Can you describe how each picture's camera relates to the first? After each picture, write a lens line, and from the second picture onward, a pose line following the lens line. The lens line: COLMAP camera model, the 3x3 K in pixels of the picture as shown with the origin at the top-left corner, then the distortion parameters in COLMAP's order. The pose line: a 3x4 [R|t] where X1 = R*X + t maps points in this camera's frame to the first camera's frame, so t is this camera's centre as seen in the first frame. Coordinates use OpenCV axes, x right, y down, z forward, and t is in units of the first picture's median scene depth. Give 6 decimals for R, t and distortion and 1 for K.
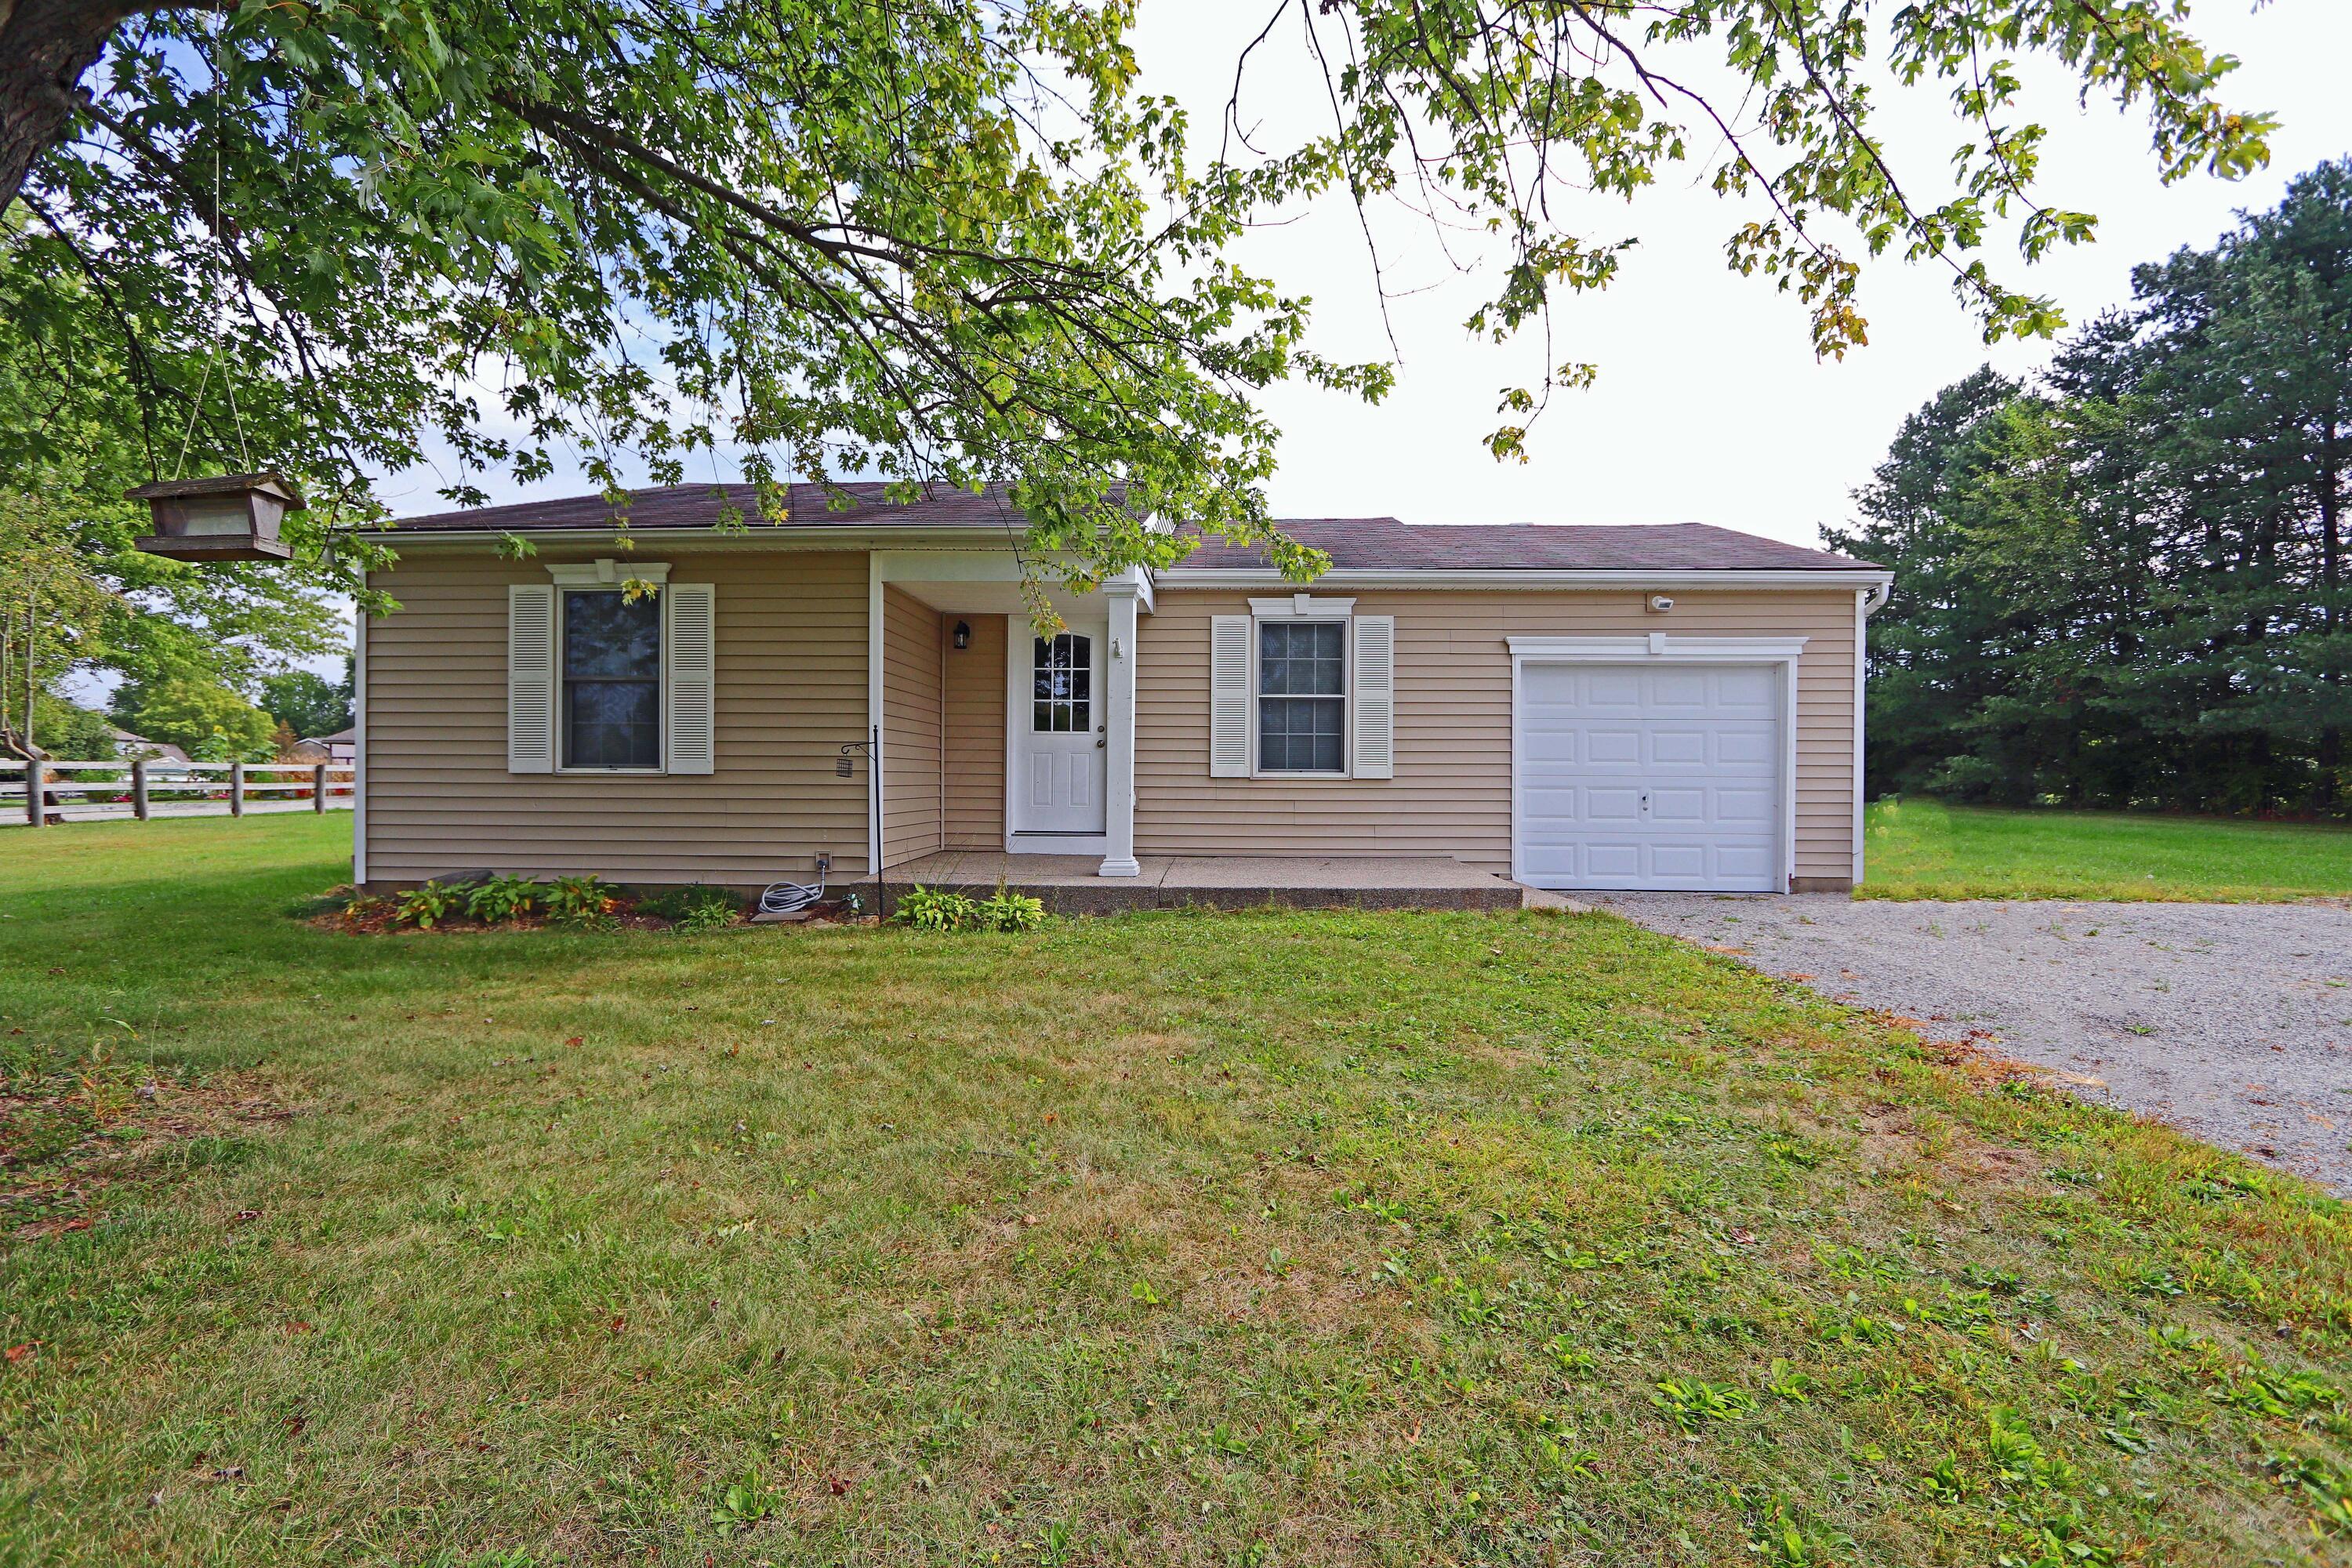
lens RADIAL K [[1091.1, 0, 1176.0], [0, 1091.1, 784.0], [0, 0, 1]] dist [-0.003015, -0.000602]
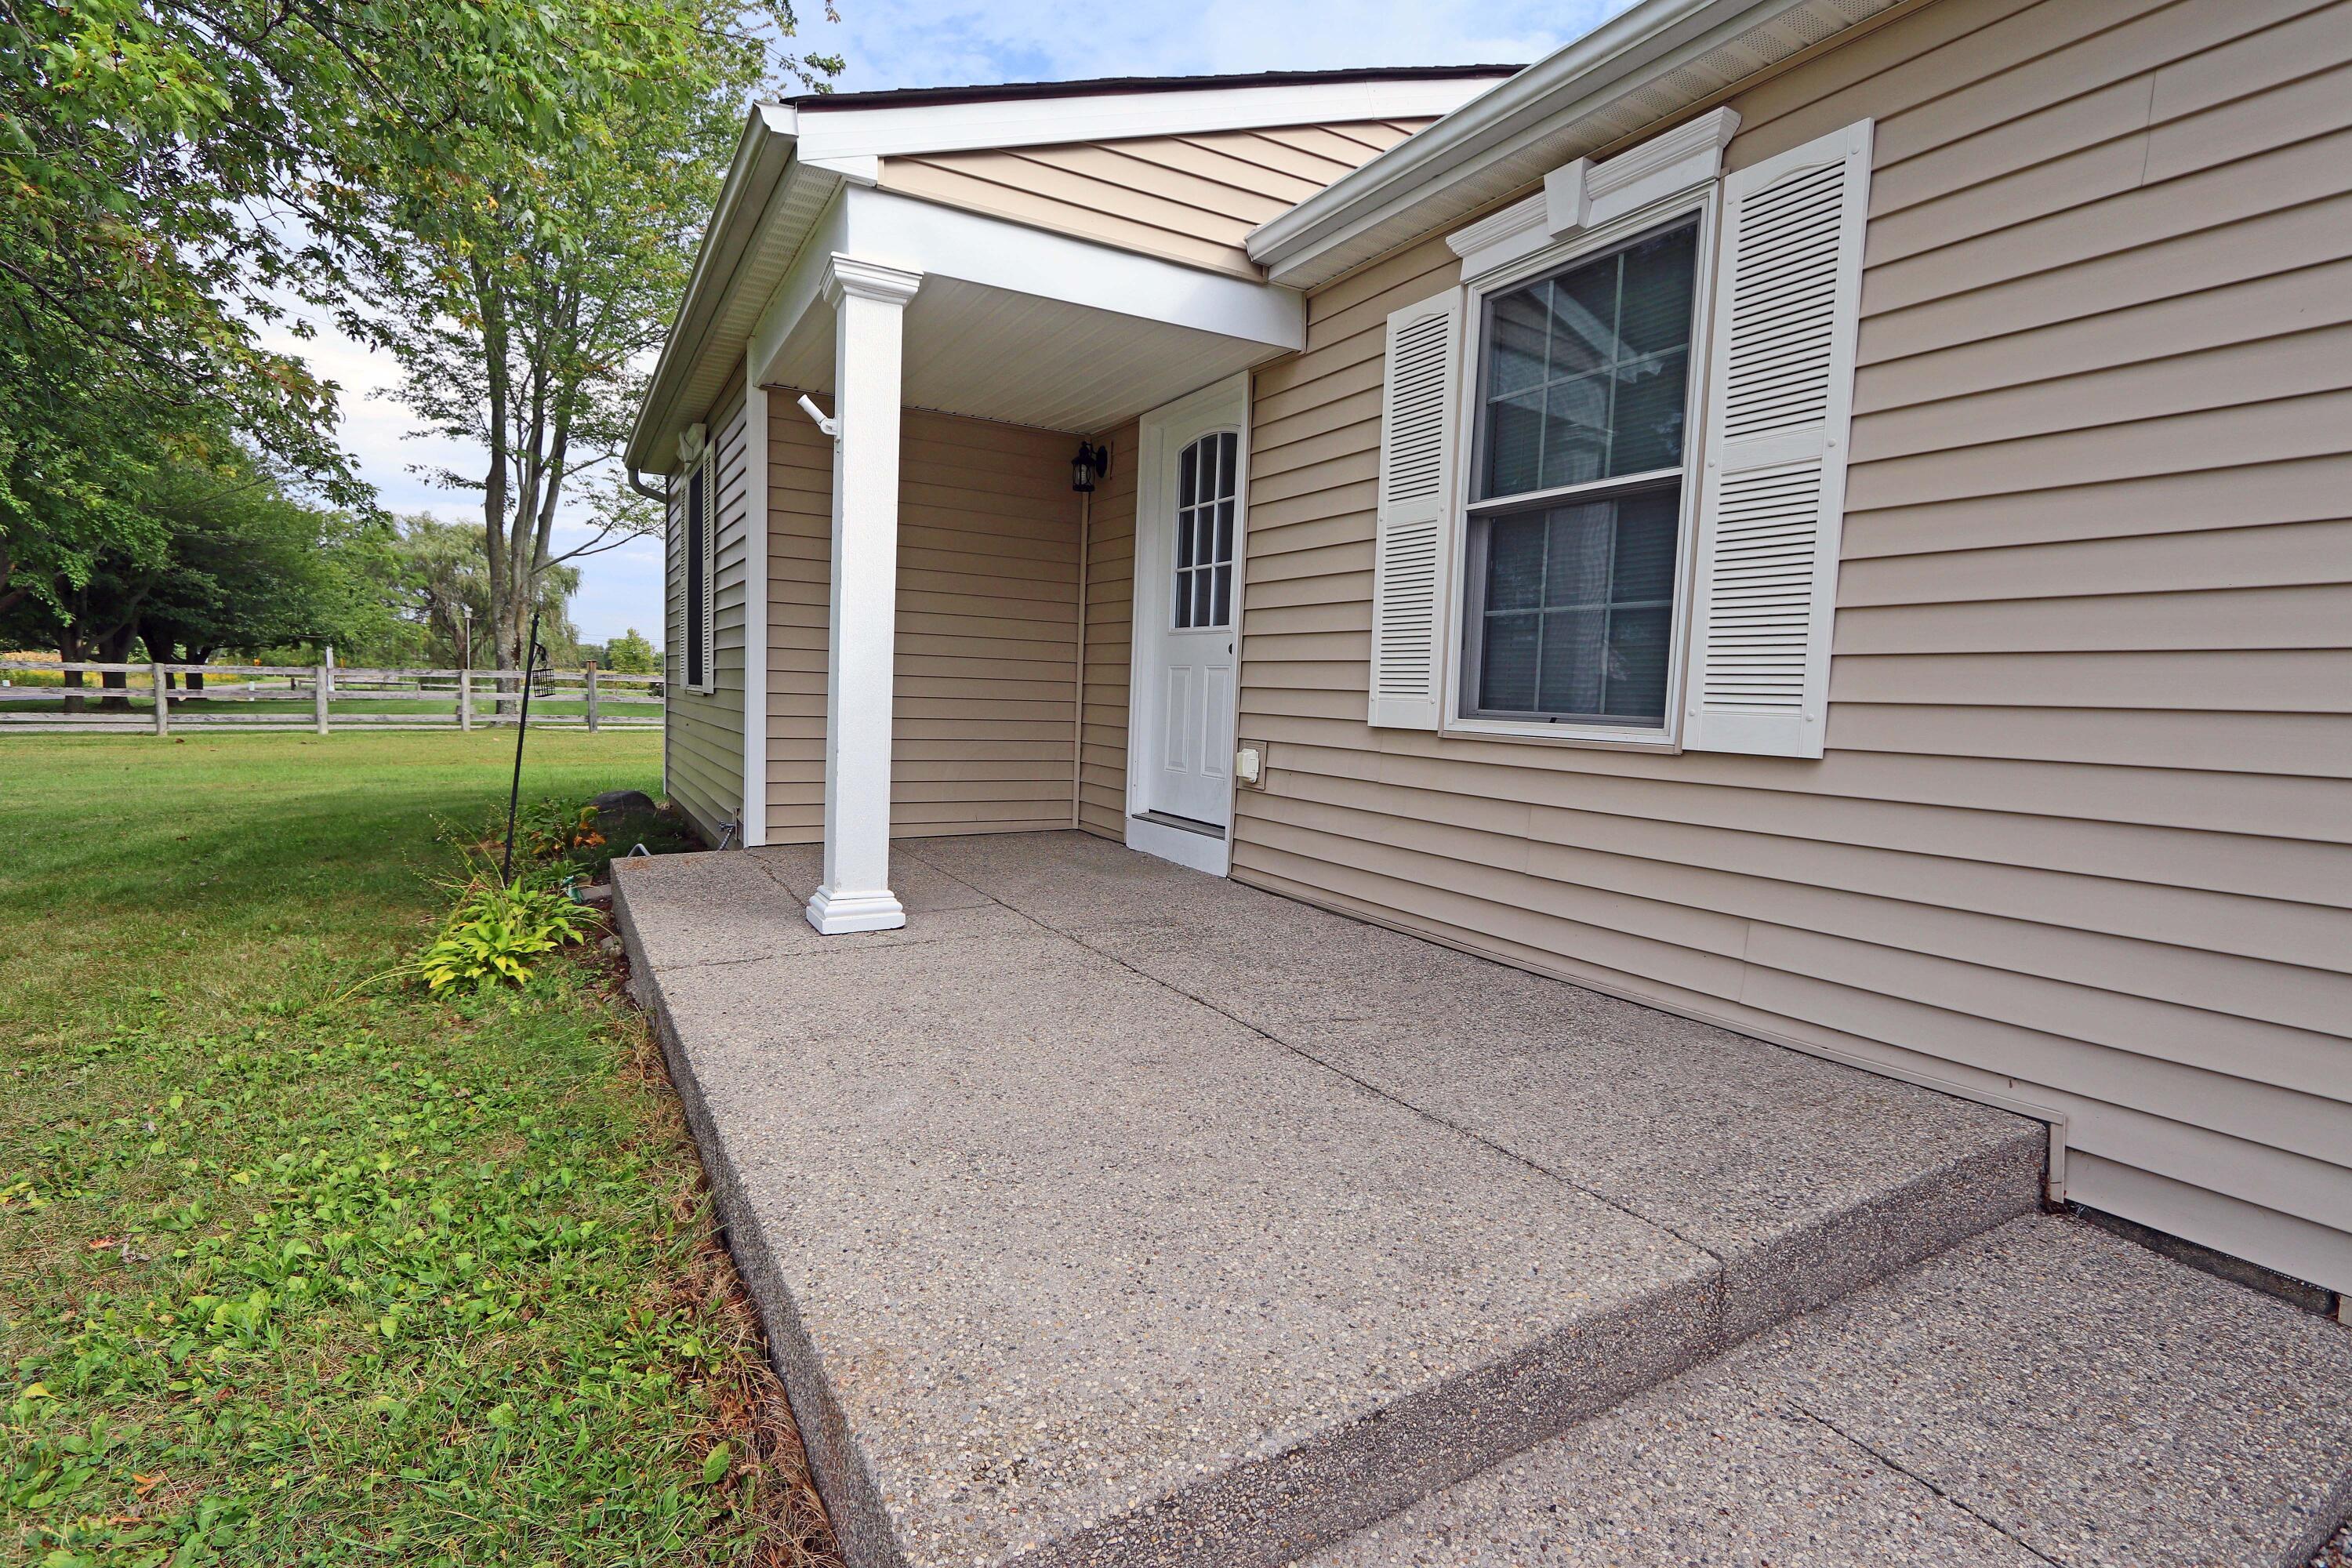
lens RADIAL K [[1091.1, 0, 1176.0], [0, 1091.1, 784.0], [0, 0, 1]] dist [-0.003015, -0.000602]
pose [[0.546888, 0.085398, -0.832839, 0.328940], [-0.056157, 0.996285, 0.065282, -0.007655], [0.835320, 0.011067, 0.549652, 0.716477]]
